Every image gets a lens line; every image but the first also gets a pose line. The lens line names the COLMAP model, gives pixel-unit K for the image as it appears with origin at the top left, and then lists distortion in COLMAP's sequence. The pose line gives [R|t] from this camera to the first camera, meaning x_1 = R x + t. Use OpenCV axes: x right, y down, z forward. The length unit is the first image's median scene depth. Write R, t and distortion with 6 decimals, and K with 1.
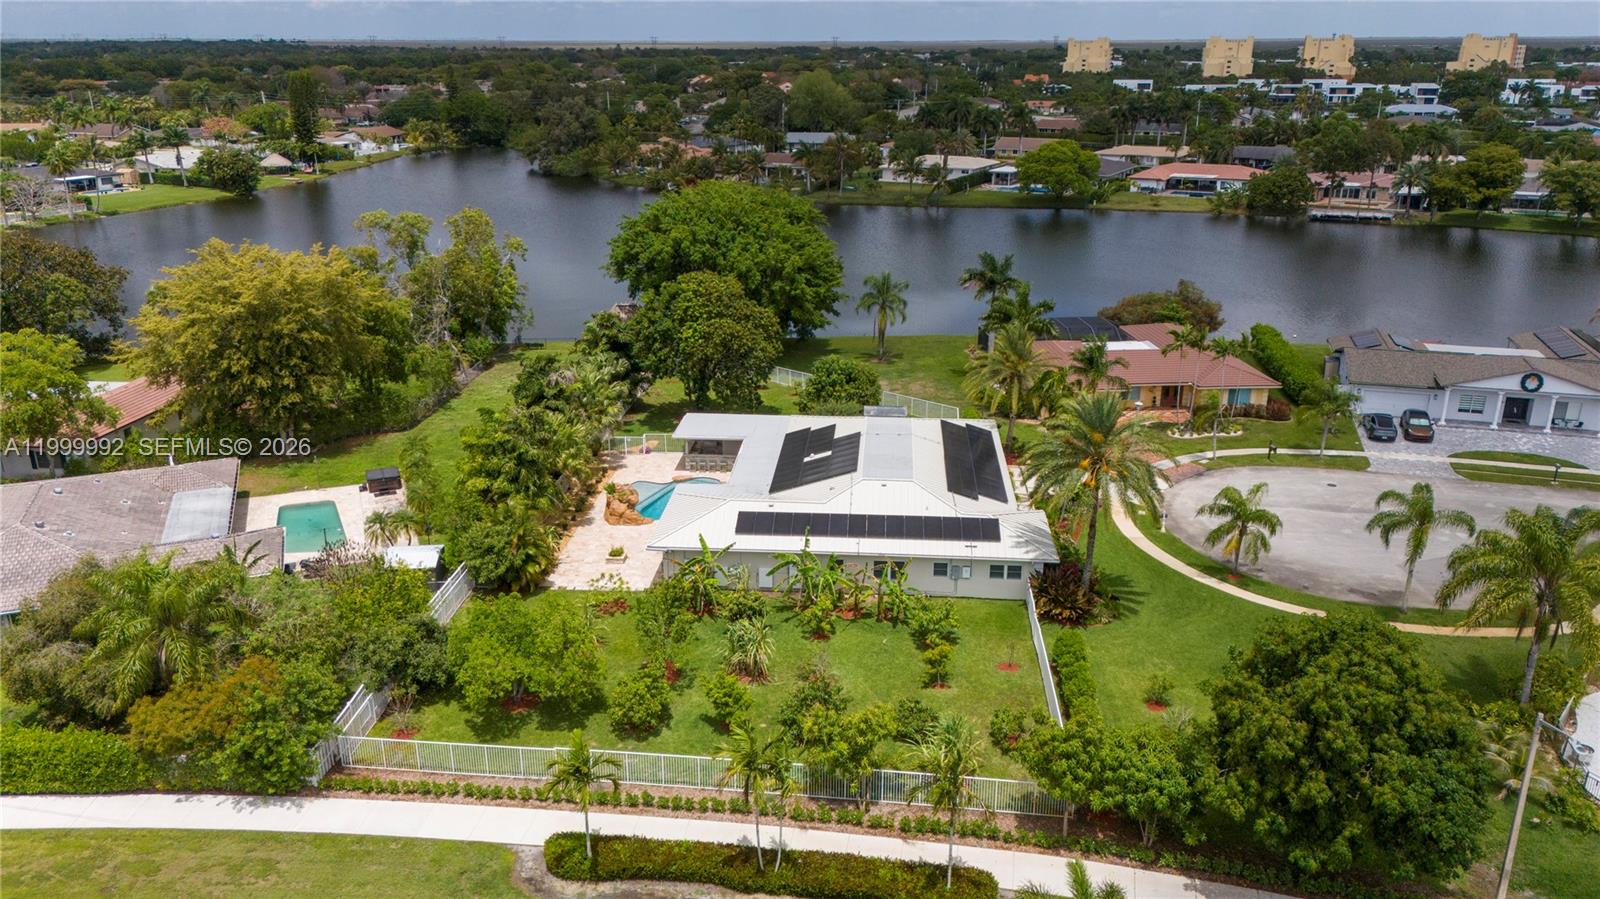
lens RADIAL K [[1178.2, 0, 800.0], [0, 1178.2, 449.5], [0, 0, 1]] dist [0.055561, -0.040917]
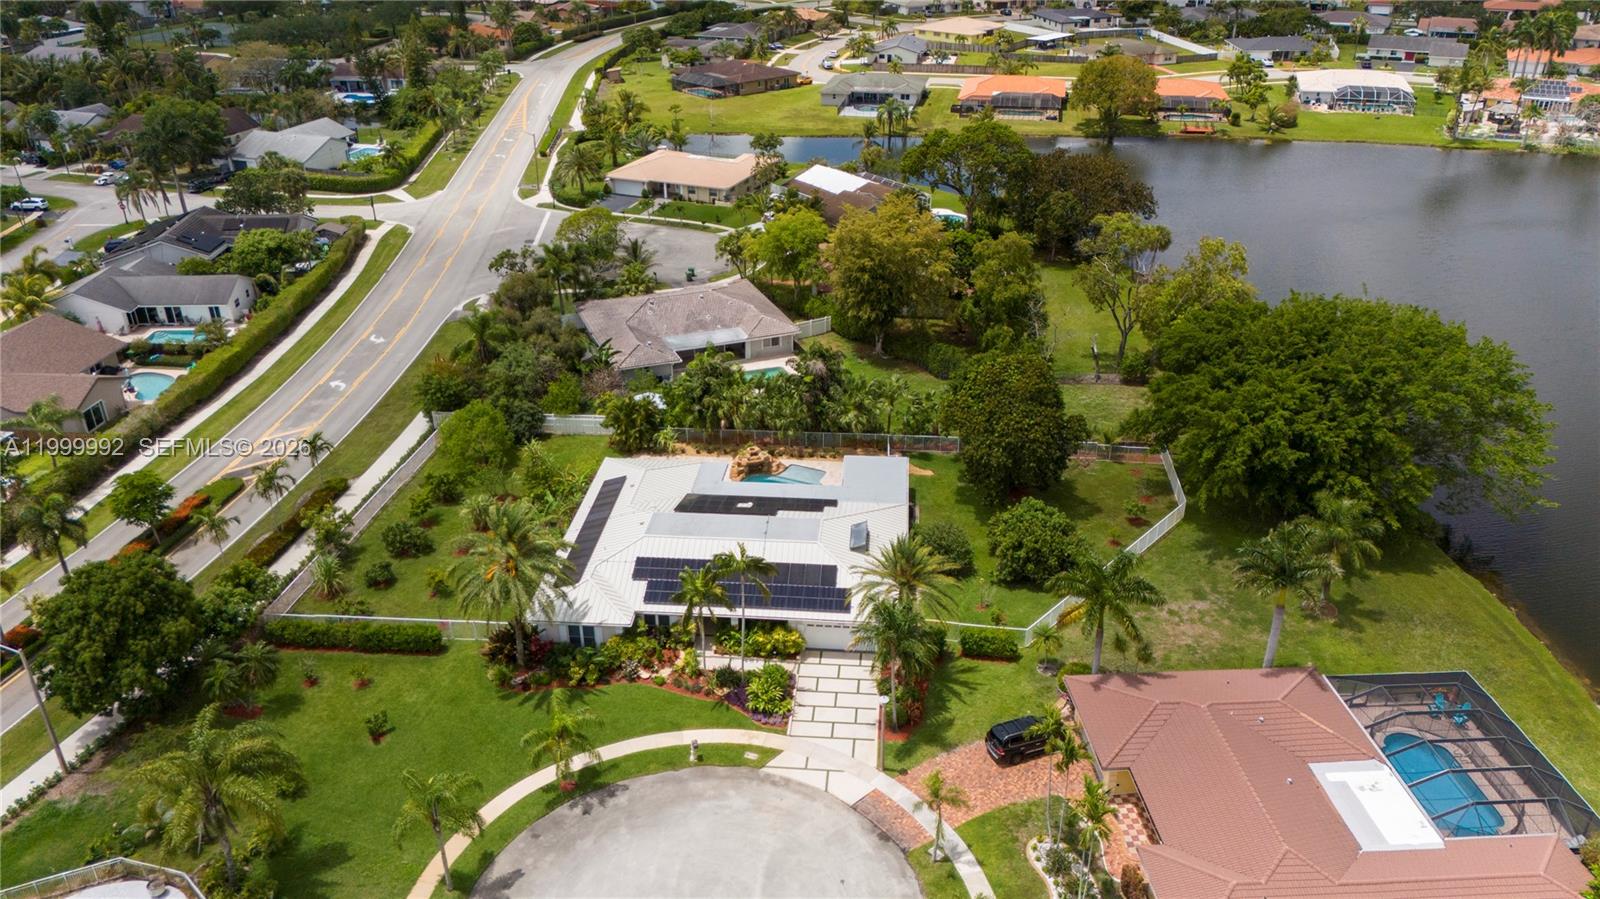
lens RADIAL K [[1170.6, 0, 800.0], [0, 1170.6, 449.5], [0, 0, 1]] dist [0.071330, -0.070279]
pose [[-0.005572, 0.458702, -0.888573, 1.056883], [-0.324903, 0.839546, 0.435431, -0.584831], [0.945731, 0.291126, 0.144356, 0.920619]]
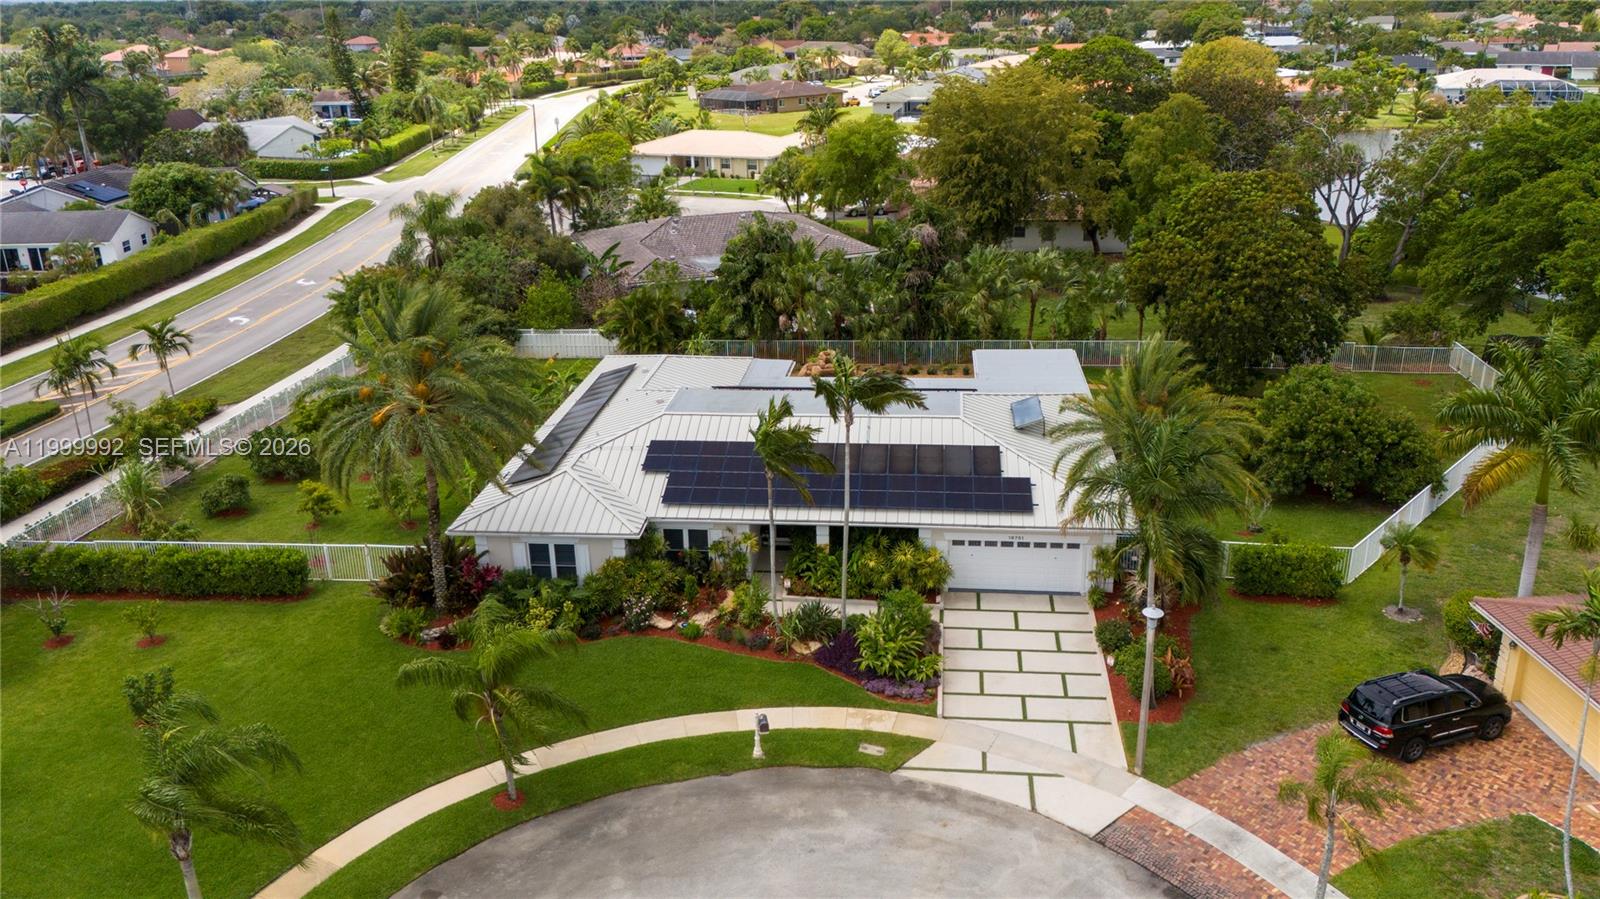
lens RADIAL K [[1235.2, 0, 800.0], [0, 1235.2, 449.5], [0, 0, 1]] dist [0.053729, -0.037432]
pose [[-0.023166, 0.348576, -0.936994, 0.757012], [-0.308751, 0.888935, 0.338331, -0.218407], [0.950861, 0.297136, 0.087030, 0.984173]]
